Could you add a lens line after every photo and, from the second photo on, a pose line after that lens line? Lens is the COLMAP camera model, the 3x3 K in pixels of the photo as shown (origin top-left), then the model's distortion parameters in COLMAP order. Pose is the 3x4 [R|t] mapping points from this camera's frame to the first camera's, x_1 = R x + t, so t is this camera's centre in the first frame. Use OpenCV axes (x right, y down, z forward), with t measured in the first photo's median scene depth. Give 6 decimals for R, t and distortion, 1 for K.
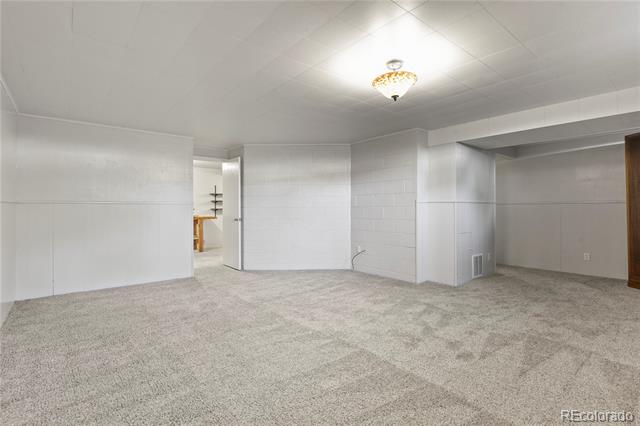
lens RADIAL K [[308.4, 0, 325.3], [0, 308.4, 208.8], [0, 0, 1]] dist [-0.004403, -0.001652]
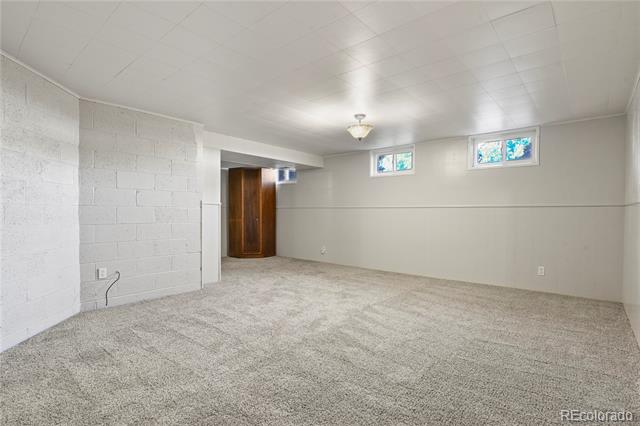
lens RADIAL K [[308.4, 0, 325.2], [0, 308.4, 216.1], [0, 0, 1]] dist [-0.004403, -0.001652]
pose [[-0.150934, -0.010203, 0.988491, -0.816289], [-0.002925, 0.999947, 0.009875, 0.008601], [-0.988540, -0.001401, -0.150955, 0.901914]]
